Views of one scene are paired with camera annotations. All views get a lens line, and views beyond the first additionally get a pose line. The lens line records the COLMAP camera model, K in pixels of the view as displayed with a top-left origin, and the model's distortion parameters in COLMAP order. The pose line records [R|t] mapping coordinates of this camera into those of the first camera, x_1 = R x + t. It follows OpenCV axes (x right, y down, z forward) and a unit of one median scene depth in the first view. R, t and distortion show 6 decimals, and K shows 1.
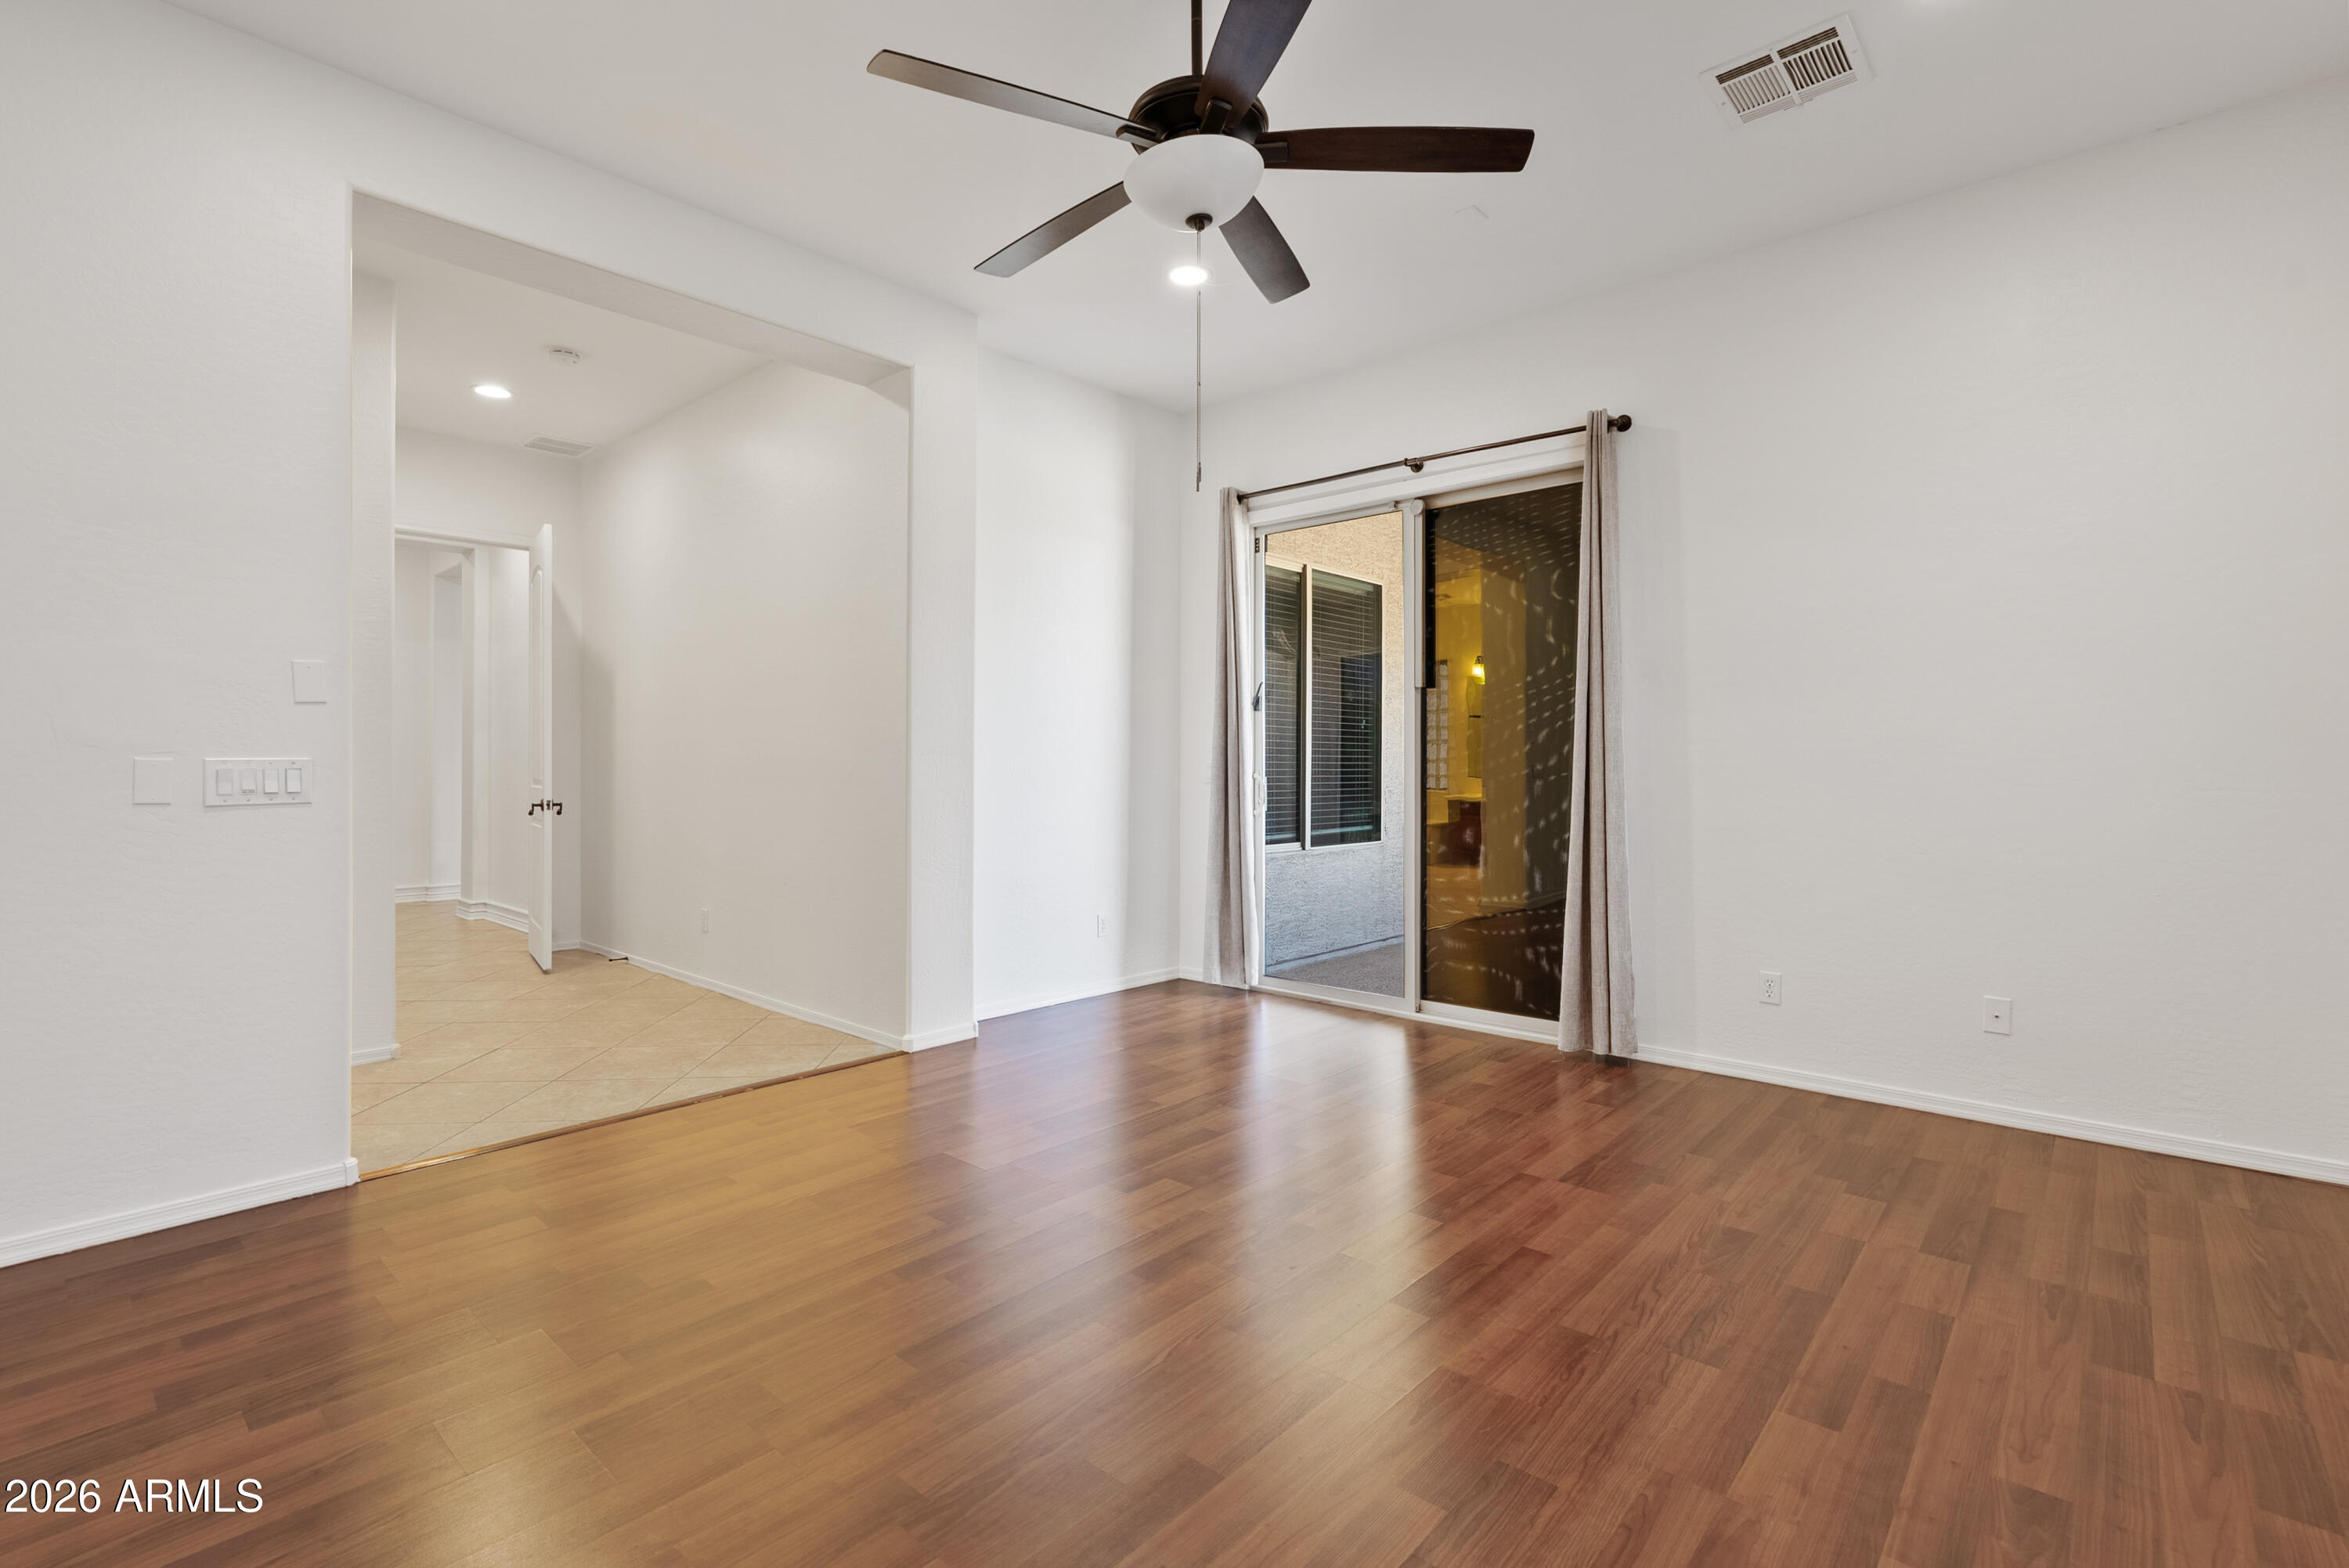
lens RADIAL K [[1052.0, 0, 1183.5], [0, 1052.0, 766.4], [0, 0, 1]] dist [-0.002735, -0.000093]
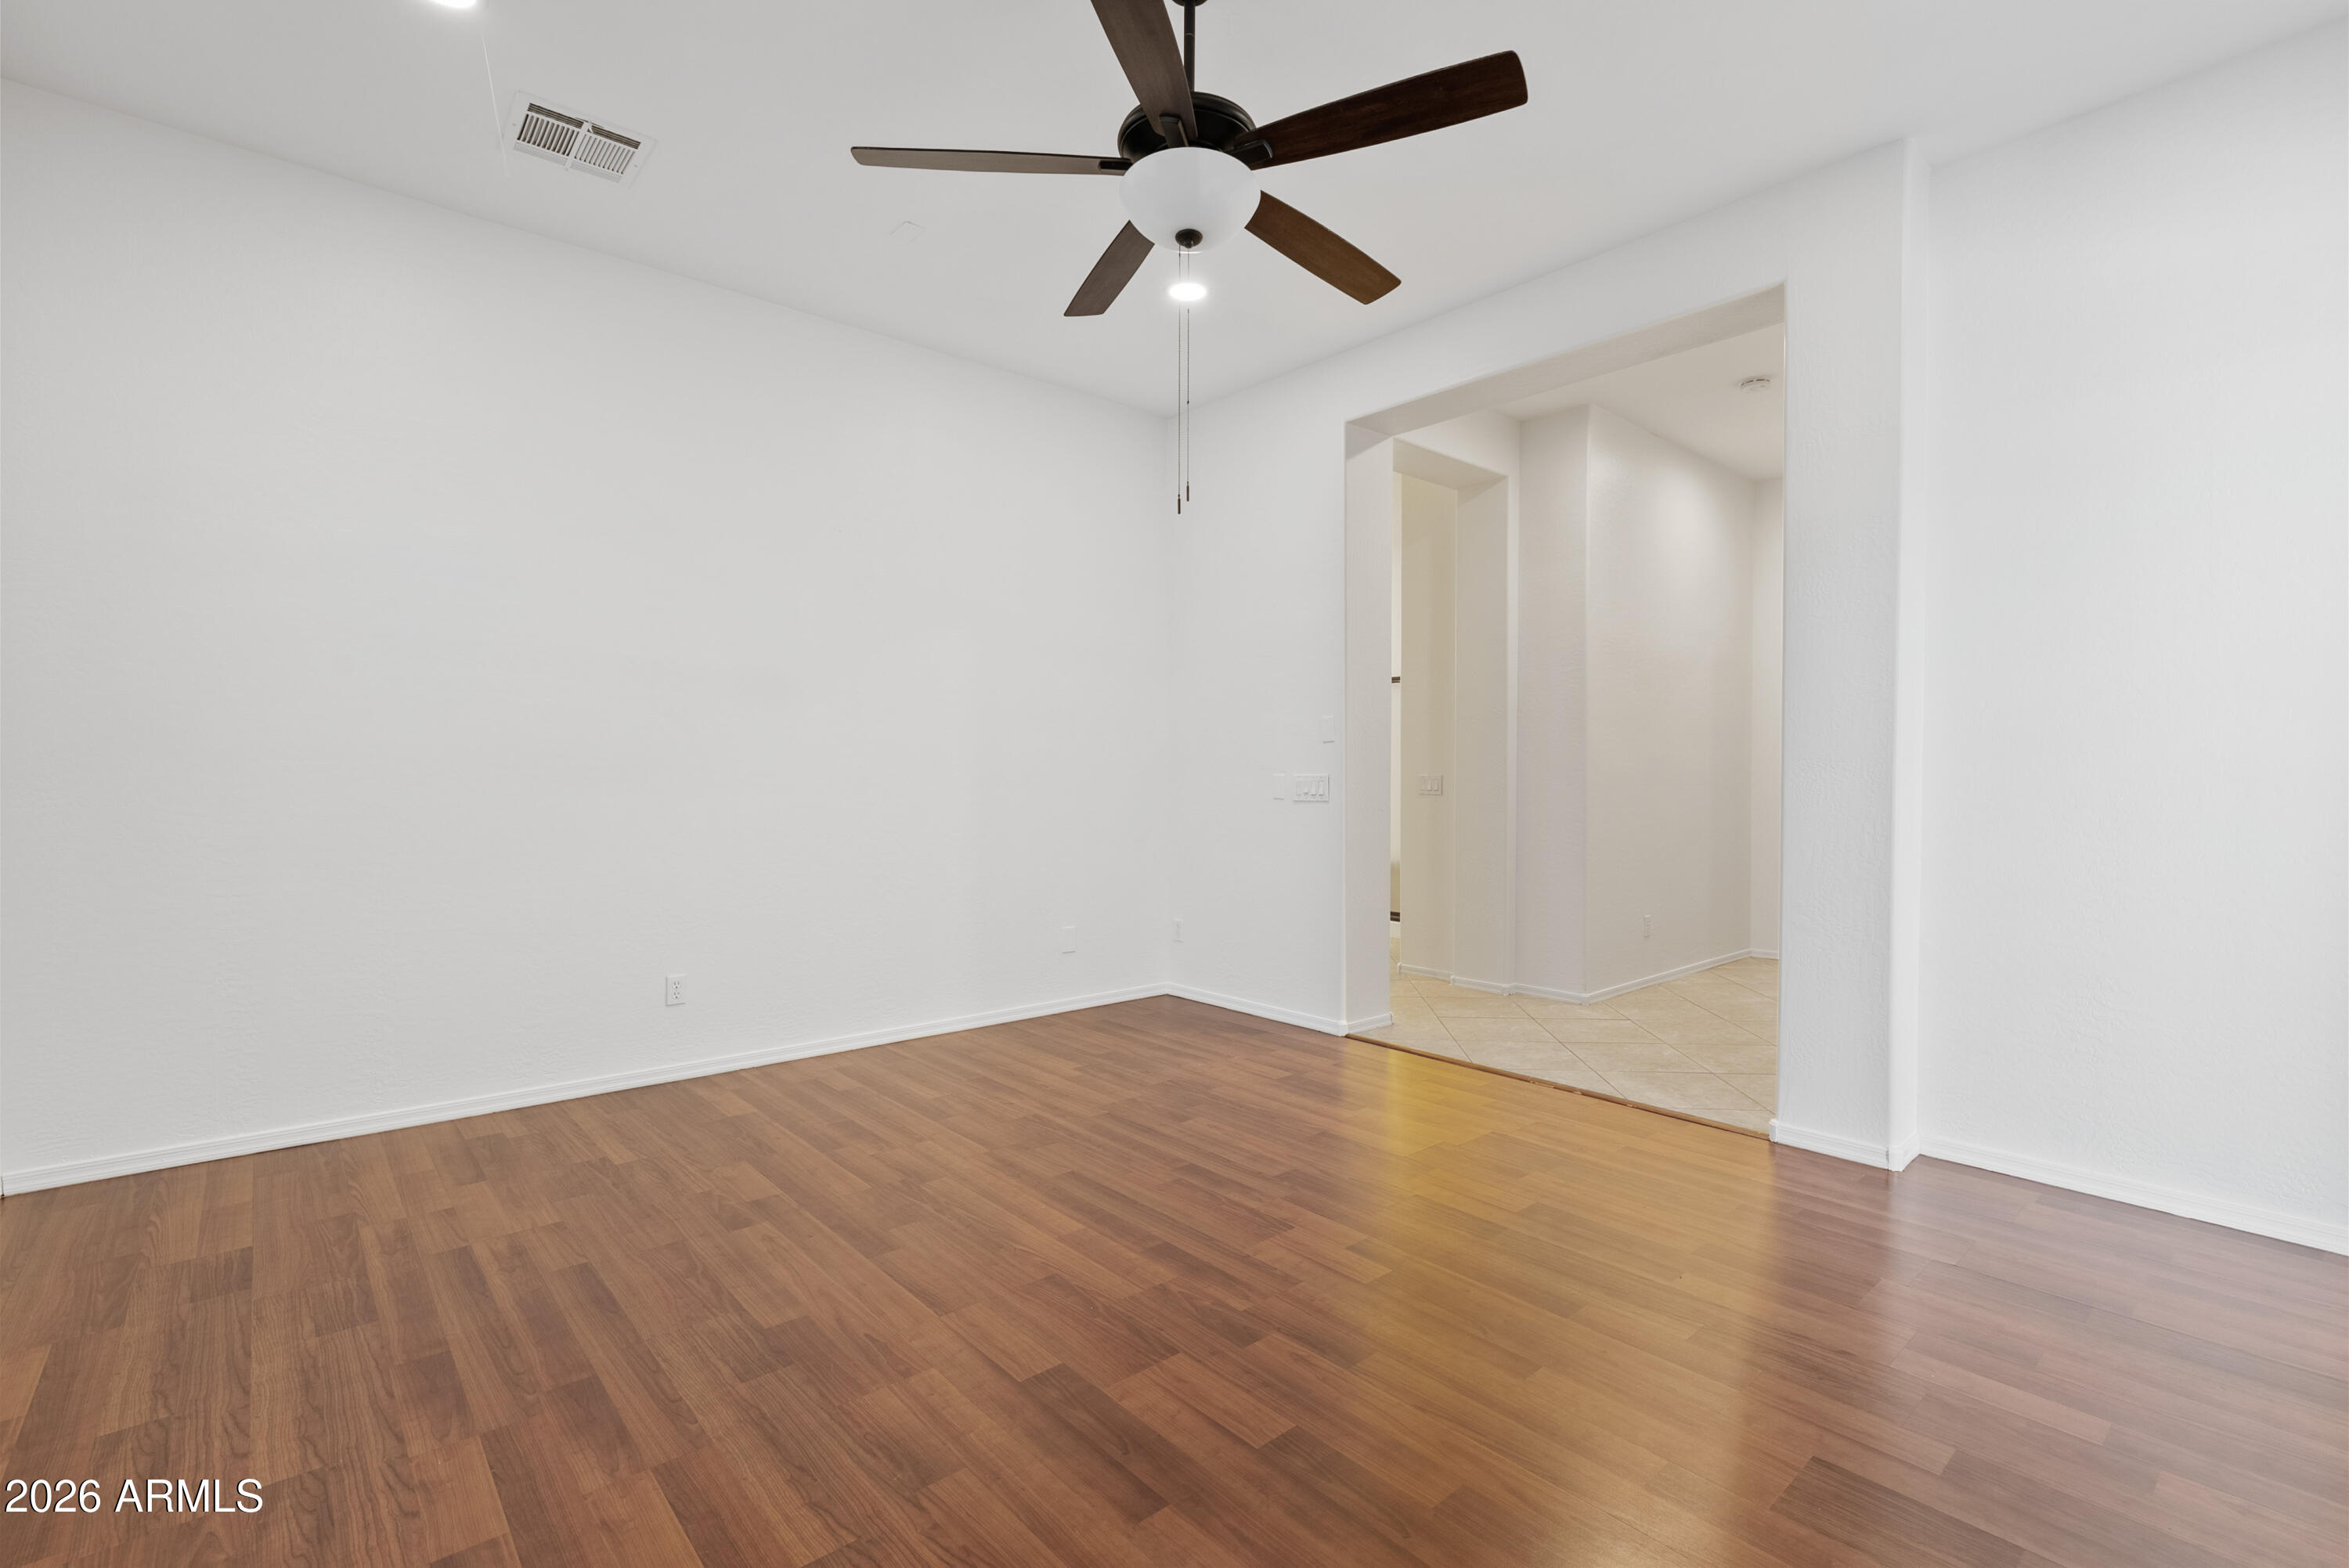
lens RADIAL K [[1059.2, 0, 1185.3], [0, 1059.2, 783.7], [0, 0, 1]] dist [-0.005614, 0.001537]
pose [[-0.116616, 0.010105, -0.993126, 0.674066], [-0.004287, 0.999934, 0.010677, -0.008167], [0.993168, 0.005503, -0.116565, 0.740107]]
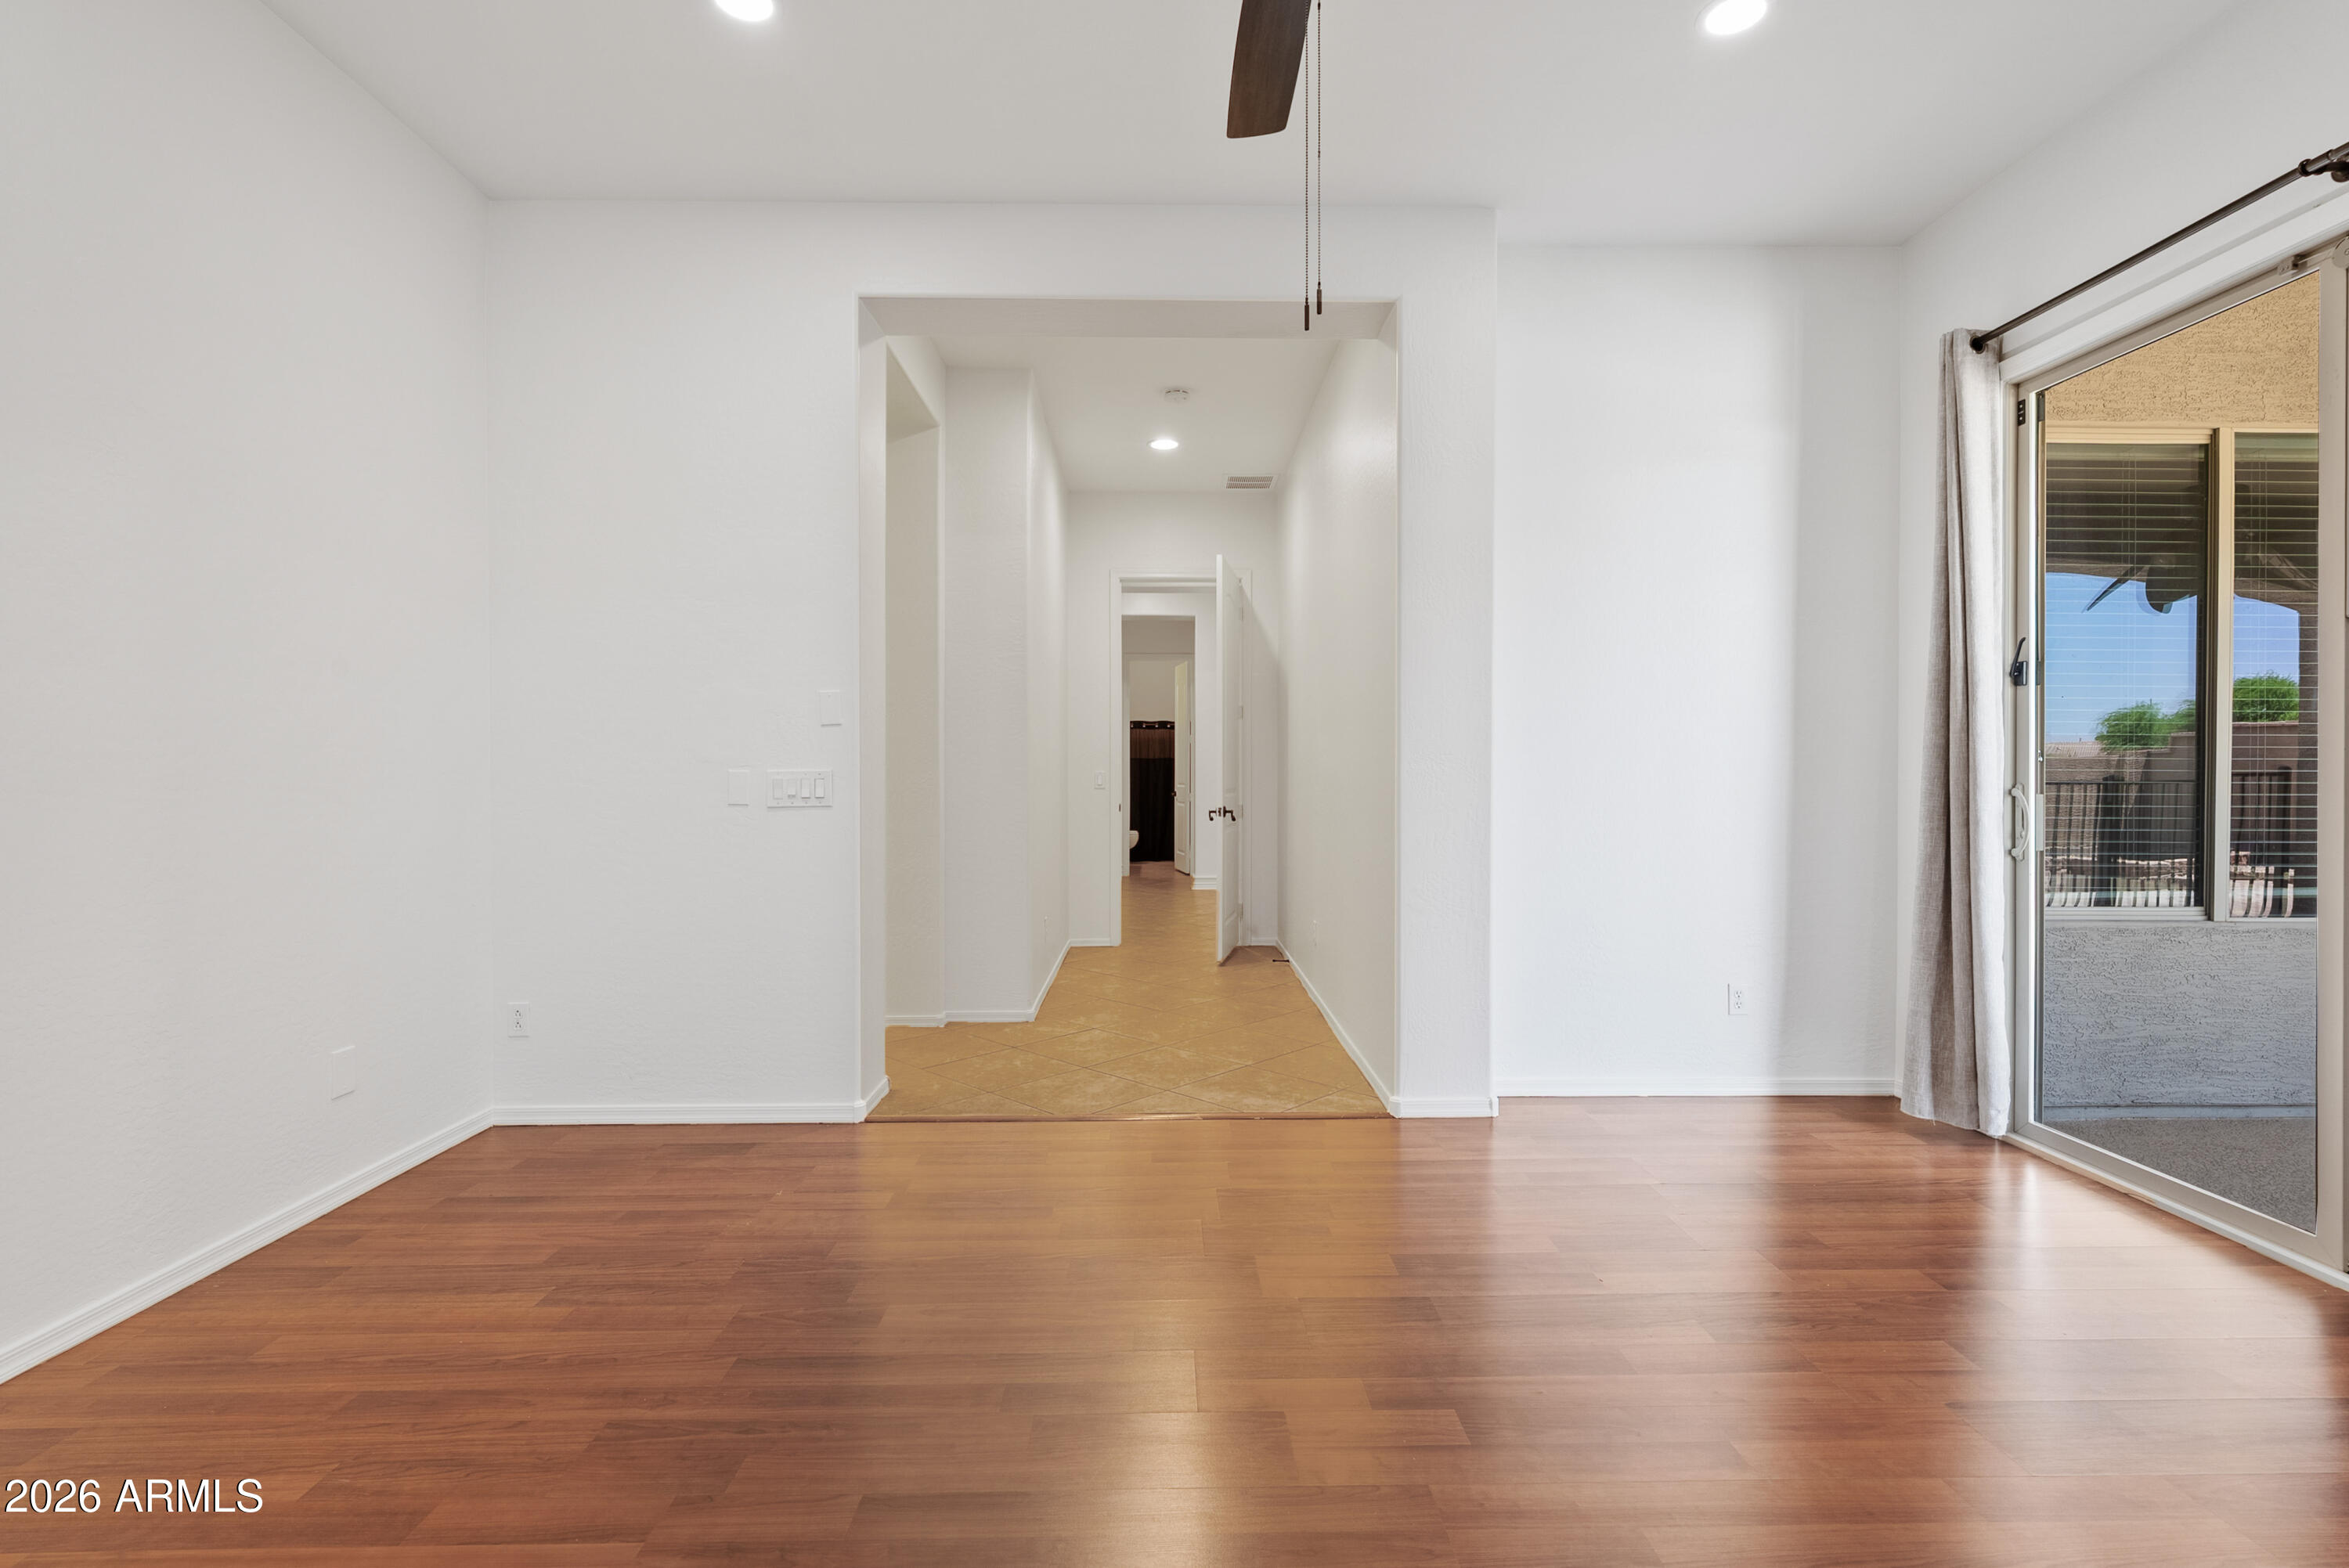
lens RADIAL K [[1059.2, 0, 1185.3], [0, 1059.2, 783.7], [0, 0, 1]] dist [-0.005614, 0.001537]
pose [[0.685702, 0.005247, -0.727863, 0.273235], [-0.000503, 0.999977, 0.006735, -0.000108], [0.727882, -0.004252, 0.685689, 0.343064]]
